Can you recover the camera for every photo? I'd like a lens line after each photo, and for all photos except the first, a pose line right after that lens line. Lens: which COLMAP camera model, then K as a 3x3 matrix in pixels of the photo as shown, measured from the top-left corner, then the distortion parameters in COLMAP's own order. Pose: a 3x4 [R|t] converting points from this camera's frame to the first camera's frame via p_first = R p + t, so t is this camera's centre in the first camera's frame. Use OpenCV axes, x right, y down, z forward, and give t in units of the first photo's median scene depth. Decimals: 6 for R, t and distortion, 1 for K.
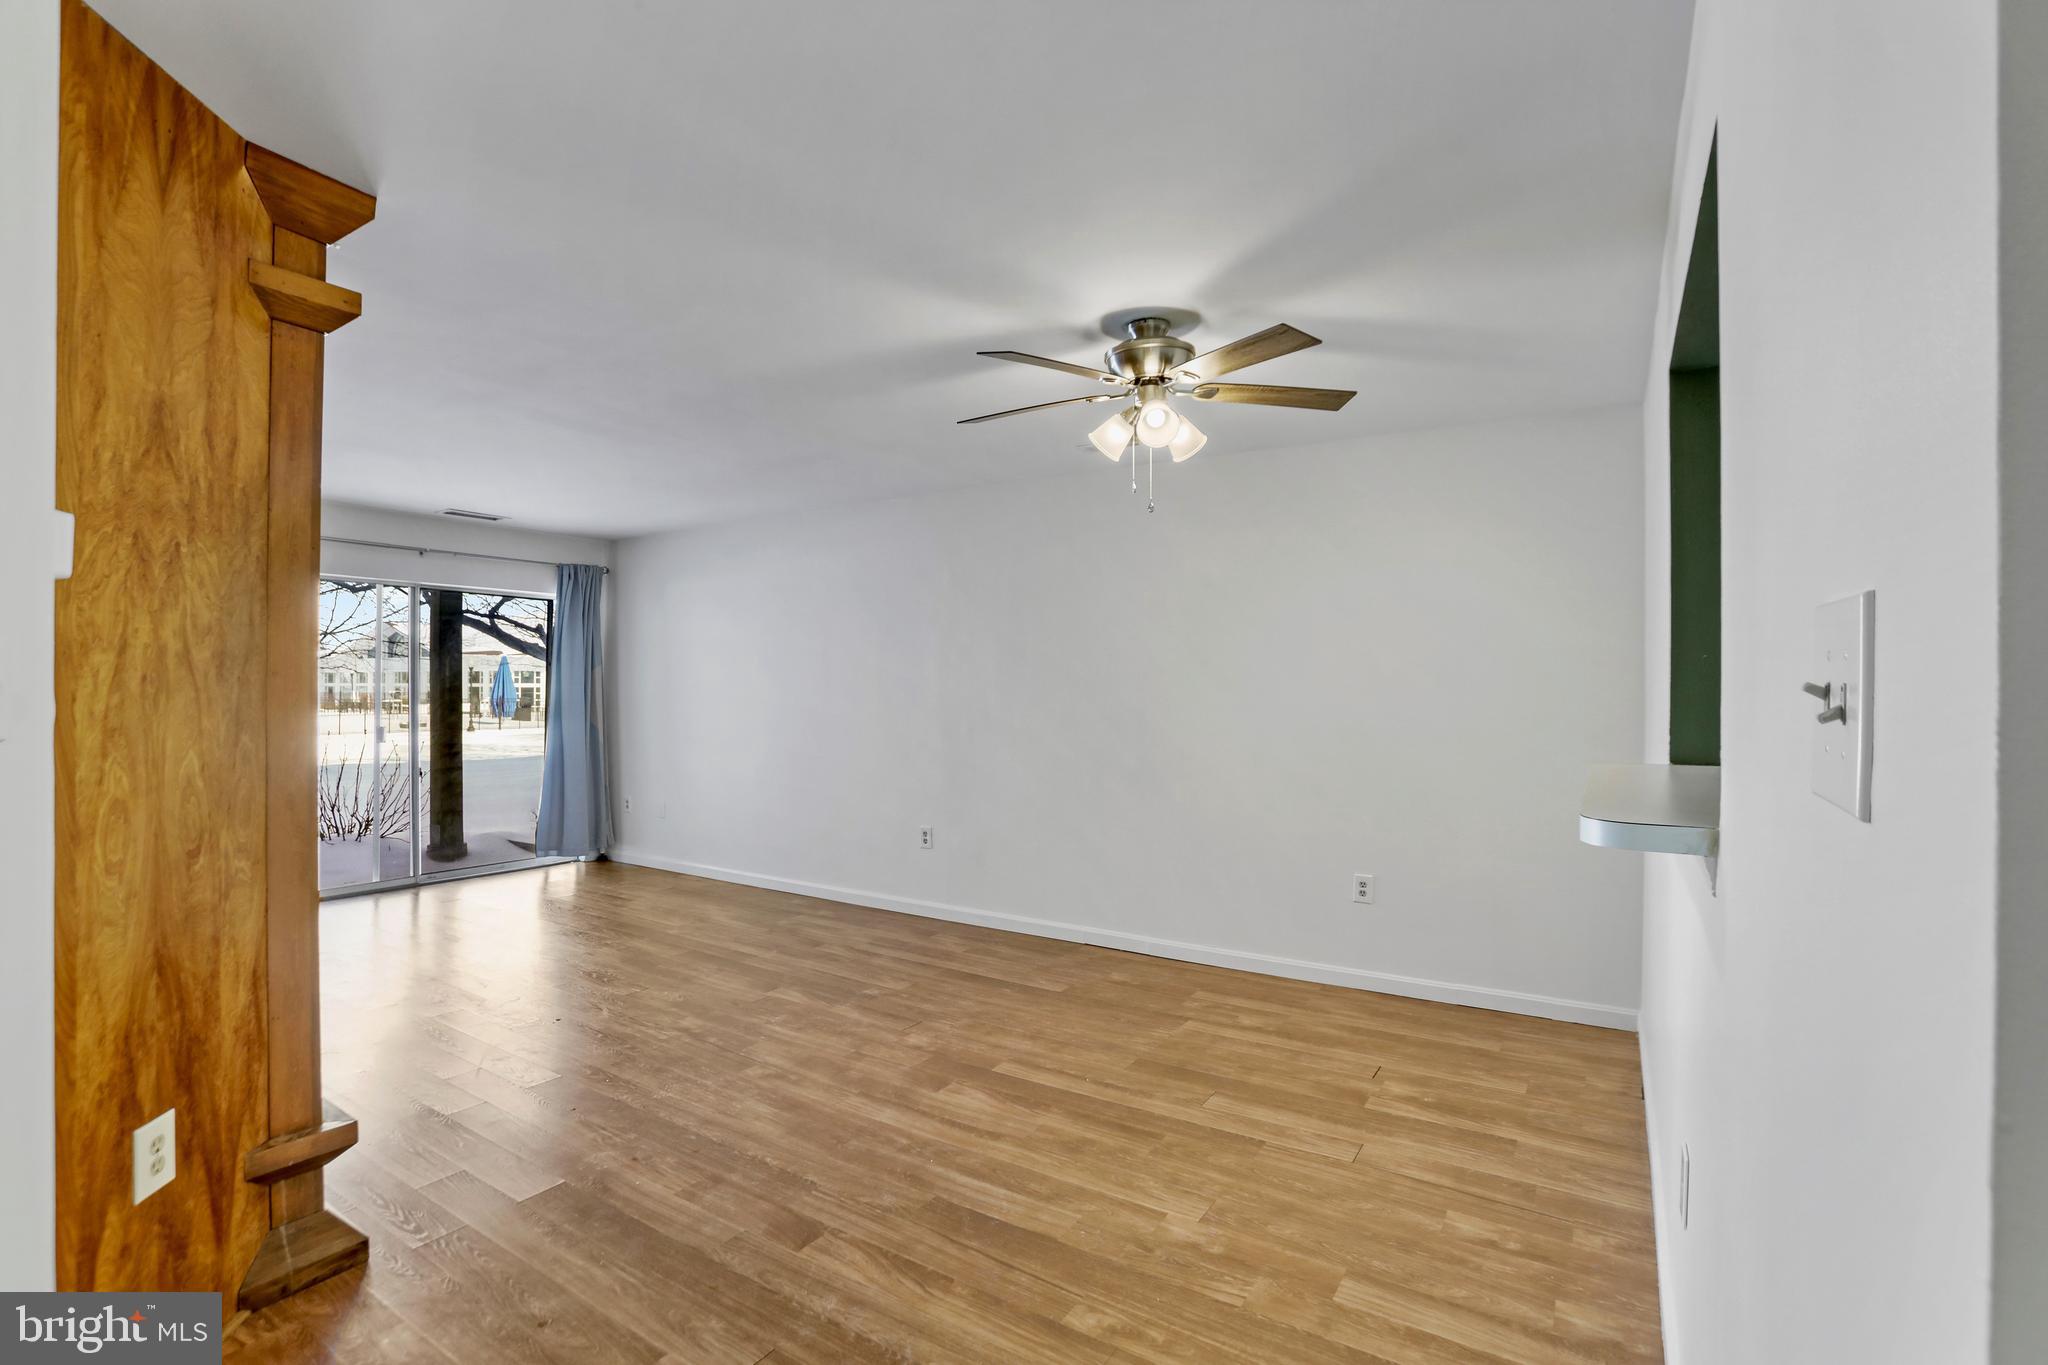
lens RADIAL K [[956.3, 0, 1020.8], [0, 956.3, 692.7], [0, 0, 1]] dist [-0.064092, 0.023198]
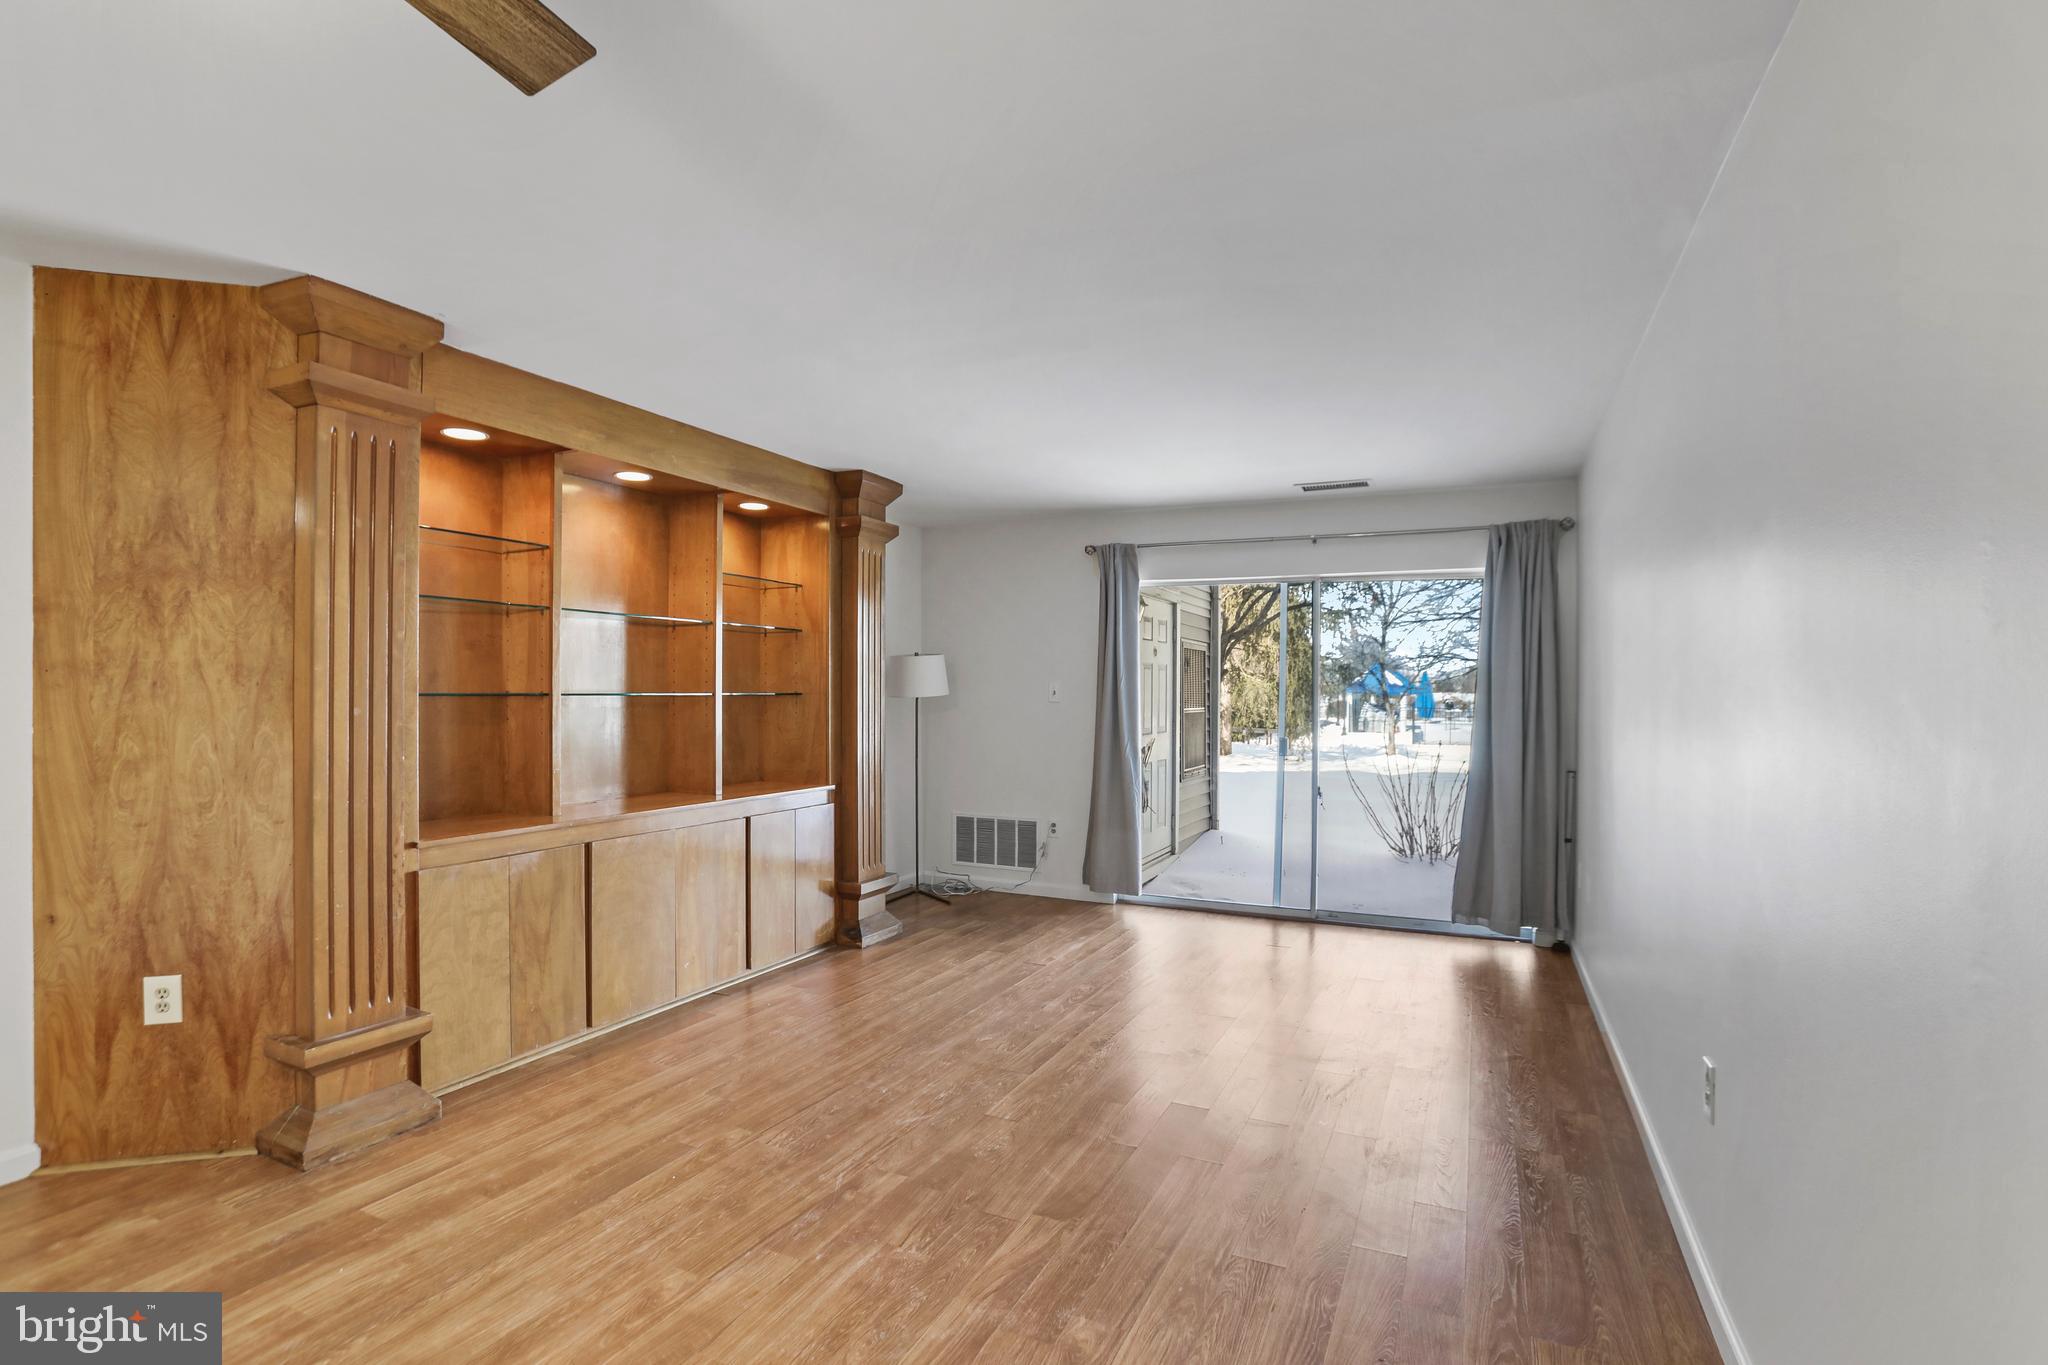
lens RADIAL K [[956.3, 0, 1020.8], [0, 956.3, 692.7], [0, 0, 1]] dist [-0.064092, 0.023198]
pose [[0.132088, 0.002722, -0.991234, 0.713178], [-0.010789, 0.999941, 0.001309, -0.017690], [0.991179, 0.010522, 0.132110, 2.116709]]
